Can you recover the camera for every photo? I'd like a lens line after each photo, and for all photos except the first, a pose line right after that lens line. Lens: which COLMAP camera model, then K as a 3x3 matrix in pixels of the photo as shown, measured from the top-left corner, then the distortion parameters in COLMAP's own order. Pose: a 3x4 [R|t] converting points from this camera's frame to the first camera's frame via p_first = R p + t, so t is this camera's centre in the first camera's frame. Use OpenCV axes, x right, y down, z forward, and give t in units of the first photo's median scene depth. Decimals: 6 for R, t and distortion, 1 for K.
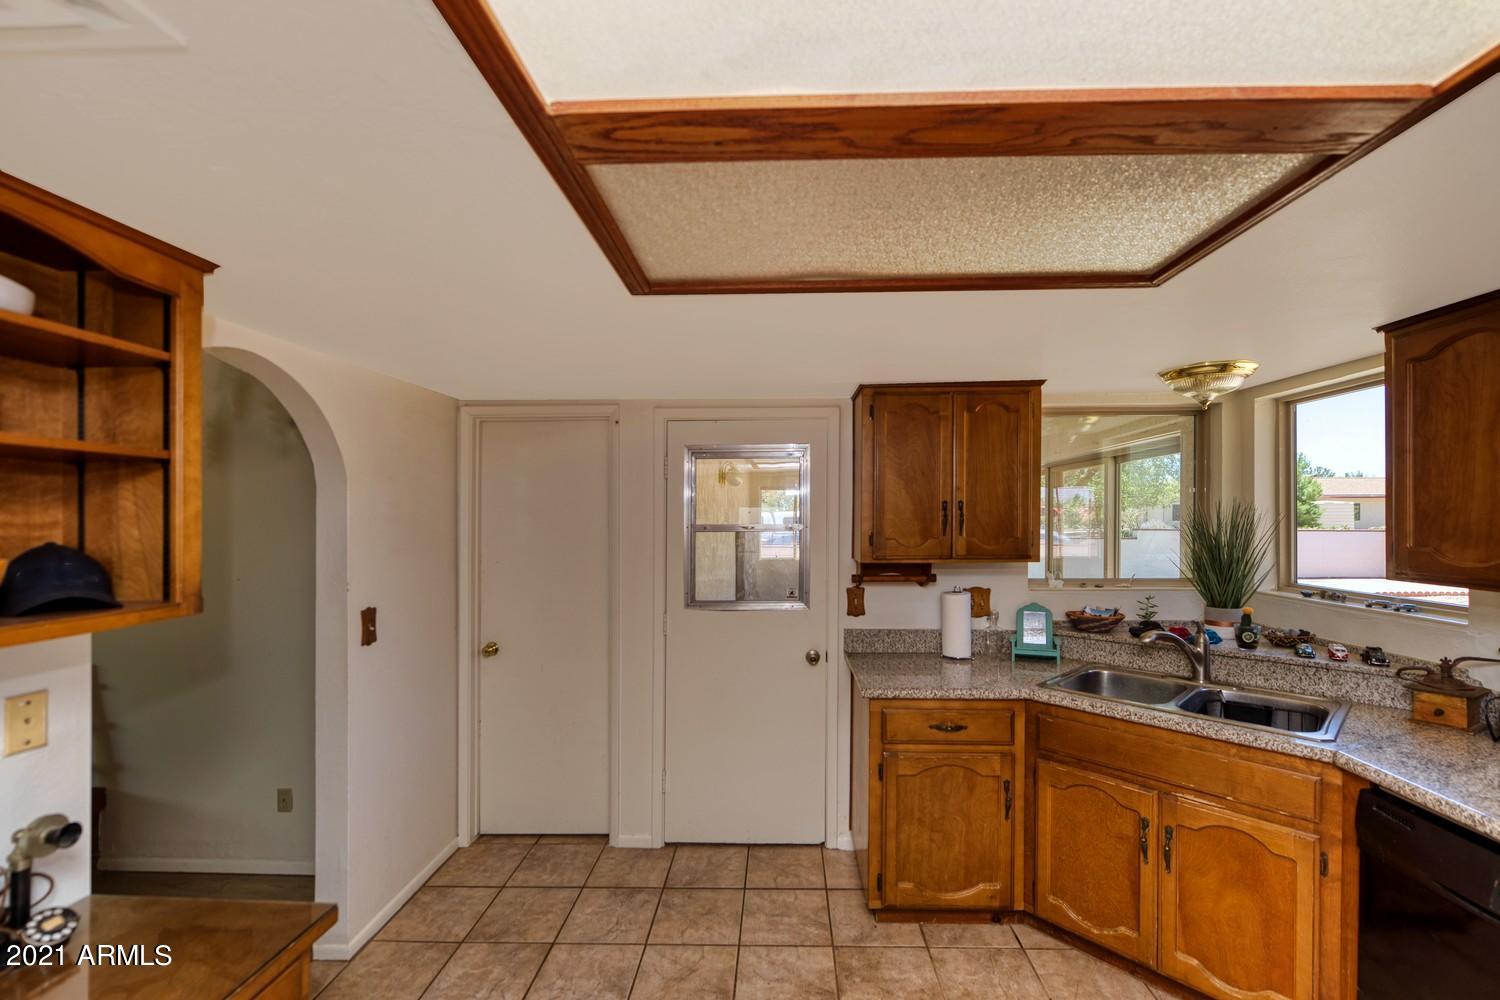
lens RADIAL K [[639.7, 0, 765.9], [0, 639.7, 523.5], [0, 0, 1]] dist [-0.001657, -0.000344]
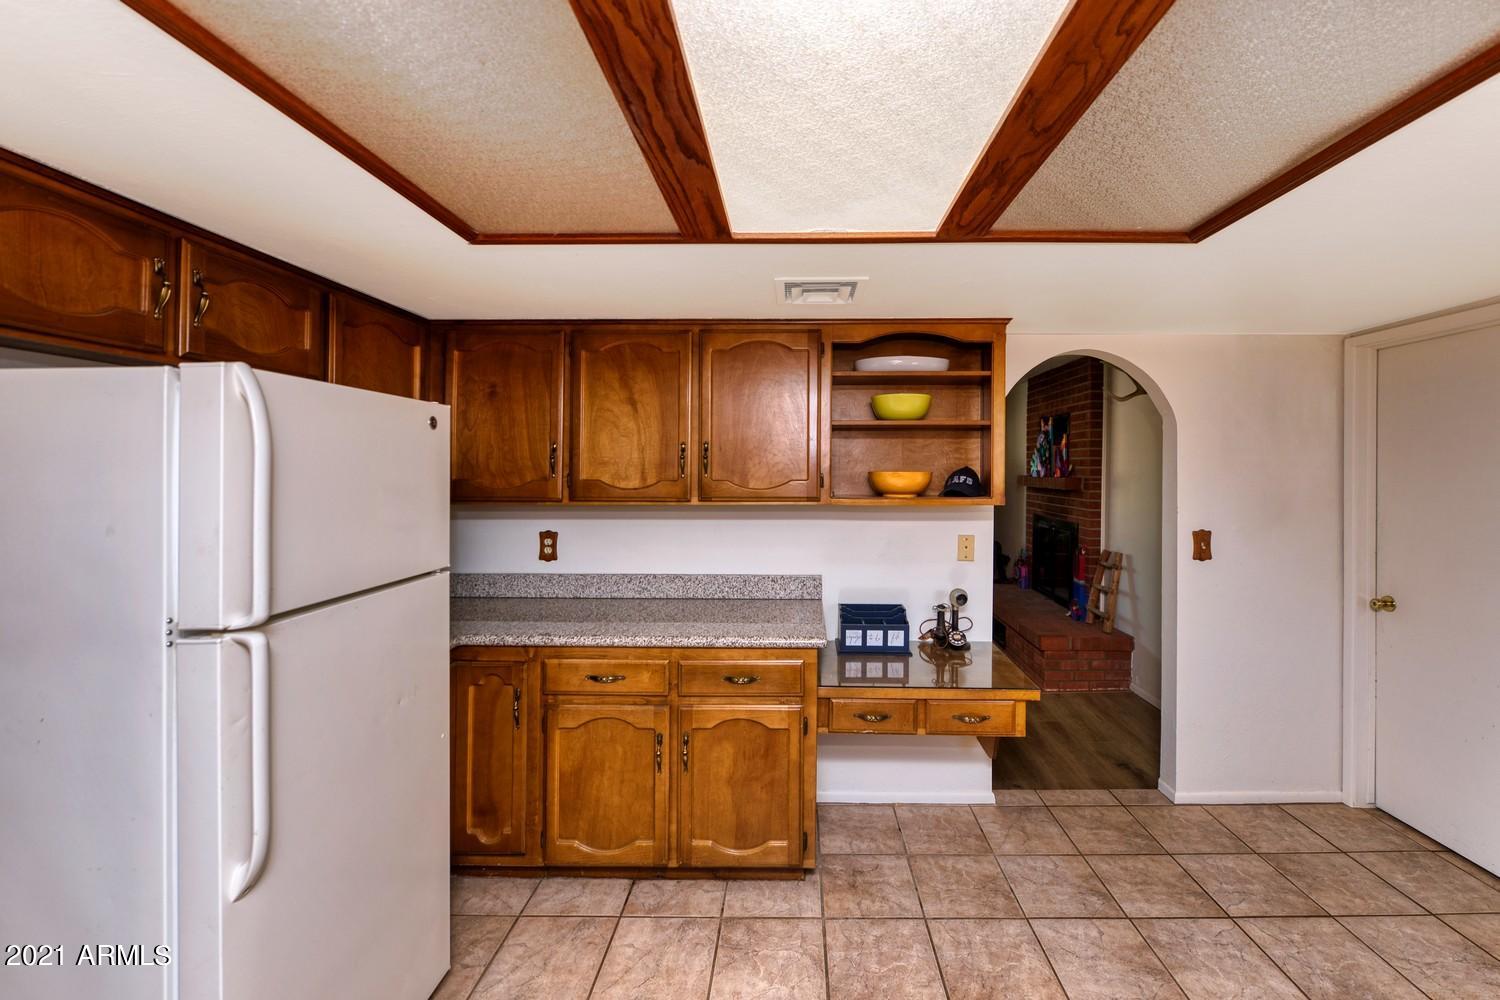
lens RADIAL K [[639.7, 0, 789.4], [0, 639.7, 462.5], [0, 0, 1]] dist [-0.001657, -0.000344]
pose [[-0.004274, -0.005584, -0.999975, 0.590128], [-0.011158, 0.999922, -0.005536, 0.018971], [0.999929, 0.011134, -0.004336, 0.217306]]
